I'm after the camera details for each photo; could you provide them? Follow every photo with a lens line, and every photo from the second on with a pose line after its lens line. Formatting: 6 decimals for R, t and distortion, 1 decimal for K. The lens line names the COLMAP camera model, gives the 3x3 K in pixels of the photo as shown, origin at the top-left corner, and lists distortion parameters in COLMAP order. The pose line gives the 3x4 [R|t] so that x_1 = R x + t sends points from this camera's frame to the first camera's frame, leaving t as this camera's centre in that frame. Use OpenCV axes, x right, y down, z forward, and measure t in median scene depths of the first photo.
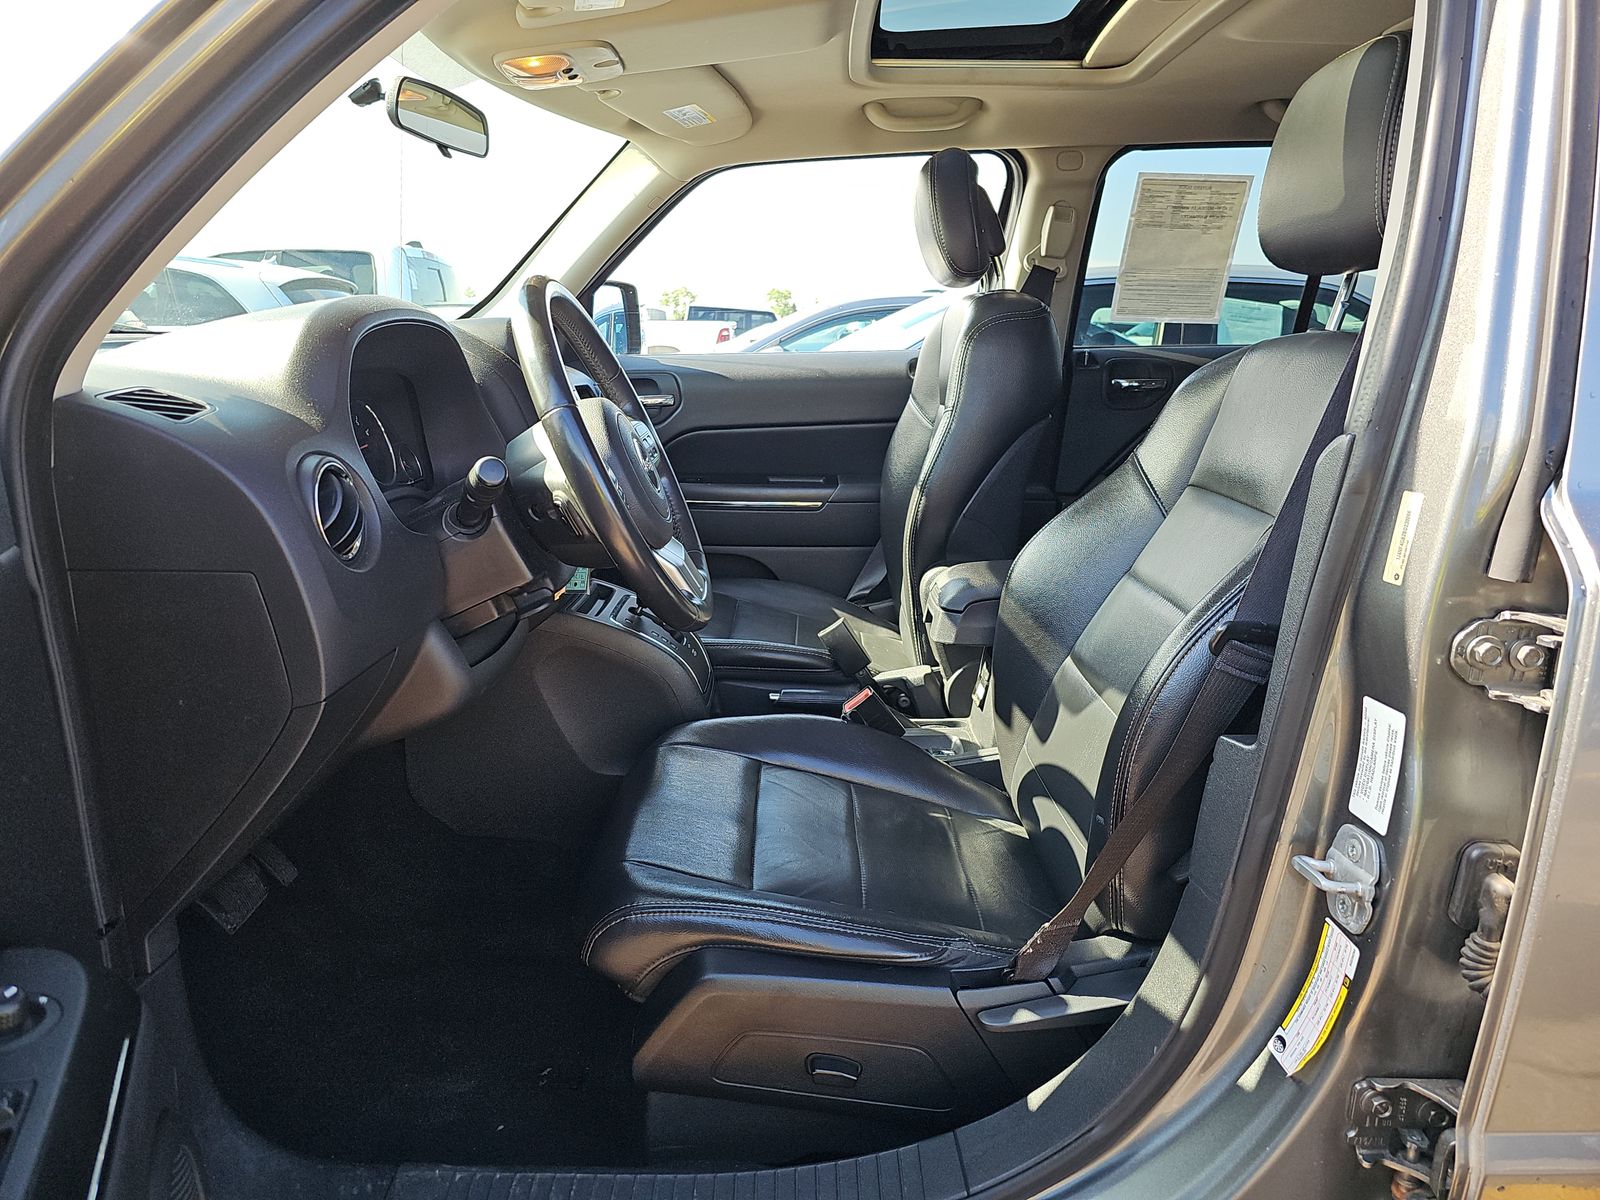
lens RADIAL K [[1057.3, 0, 769.0], [0, 1057.3, 606.4], [0, 0, 1]] dist [0.018048, -0.000147]
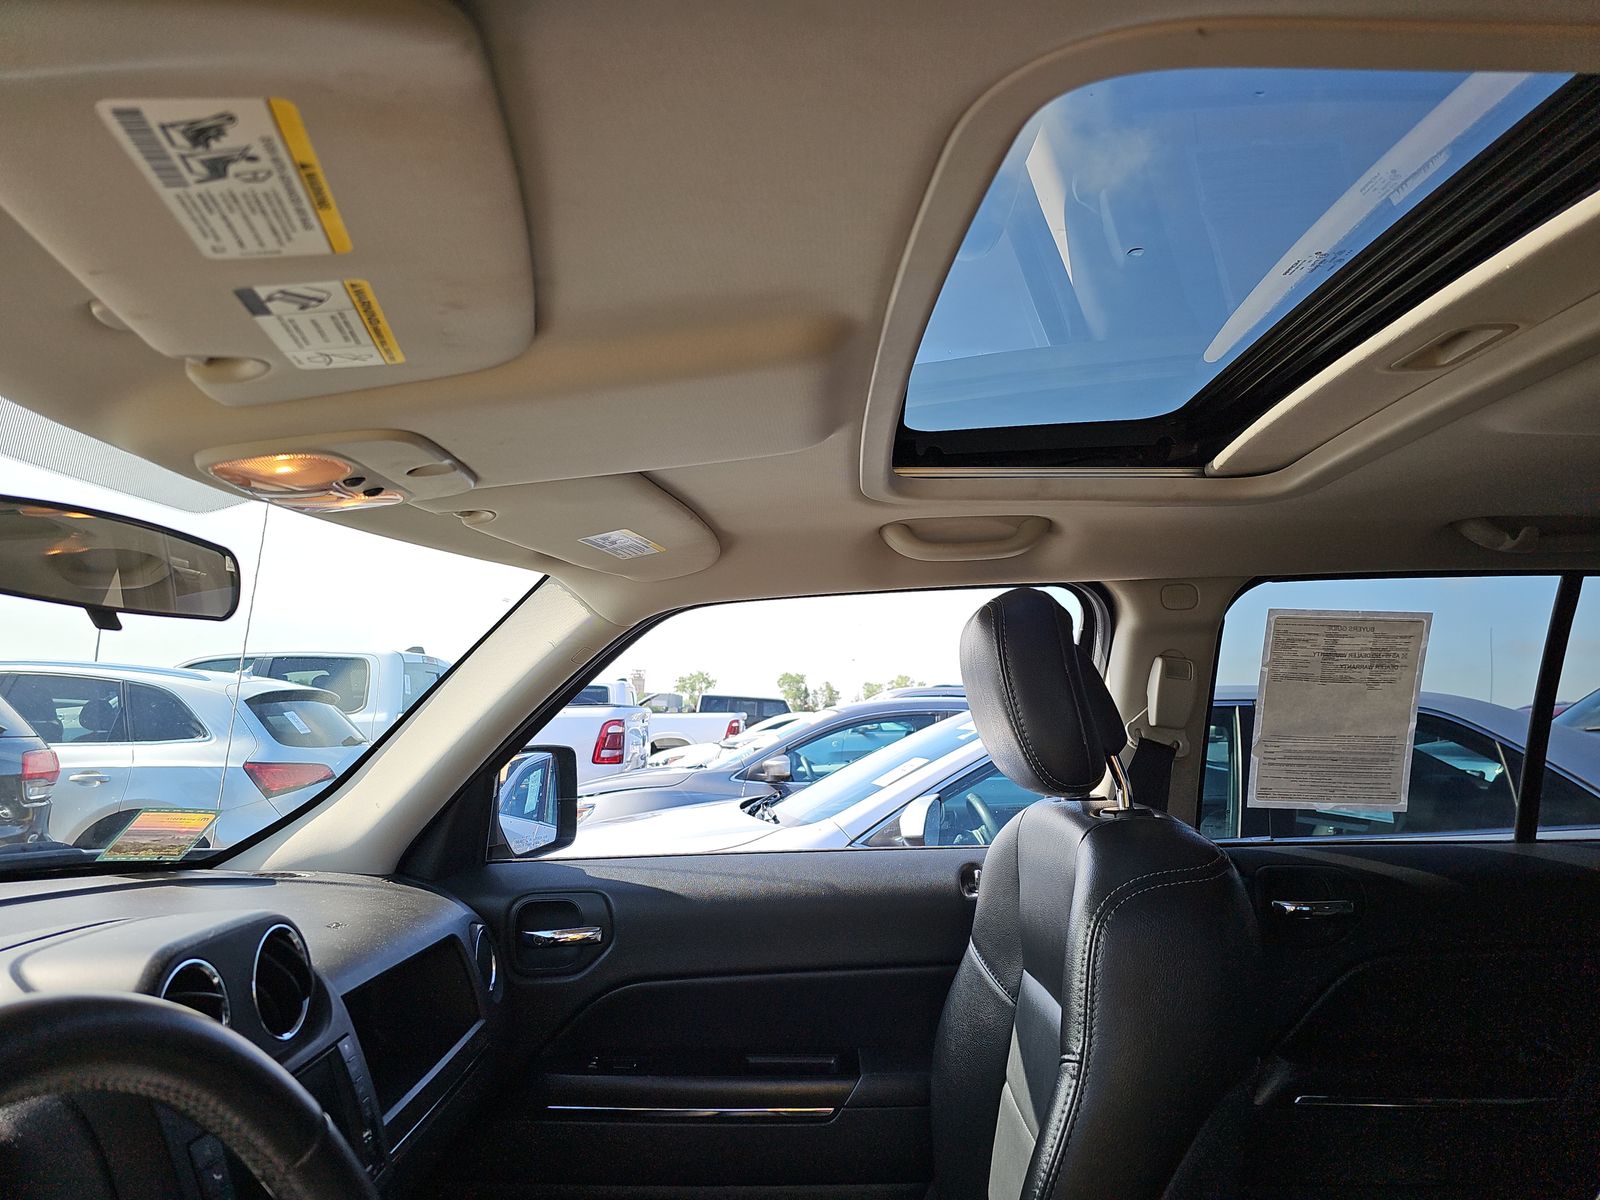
lens RADIAL K [[1057.3, 0, 769.0], [0, 1057.3, 606.4], [0, 0, 1]] dist [0.018048, -0.000147]
pose [[0.999924, -0.005493, -0.011000, 0.021492], [0.001292, 0.936653, -0.350257, -0.168963], [0.012228, 0.350216, 0.936589, 0.343878]]
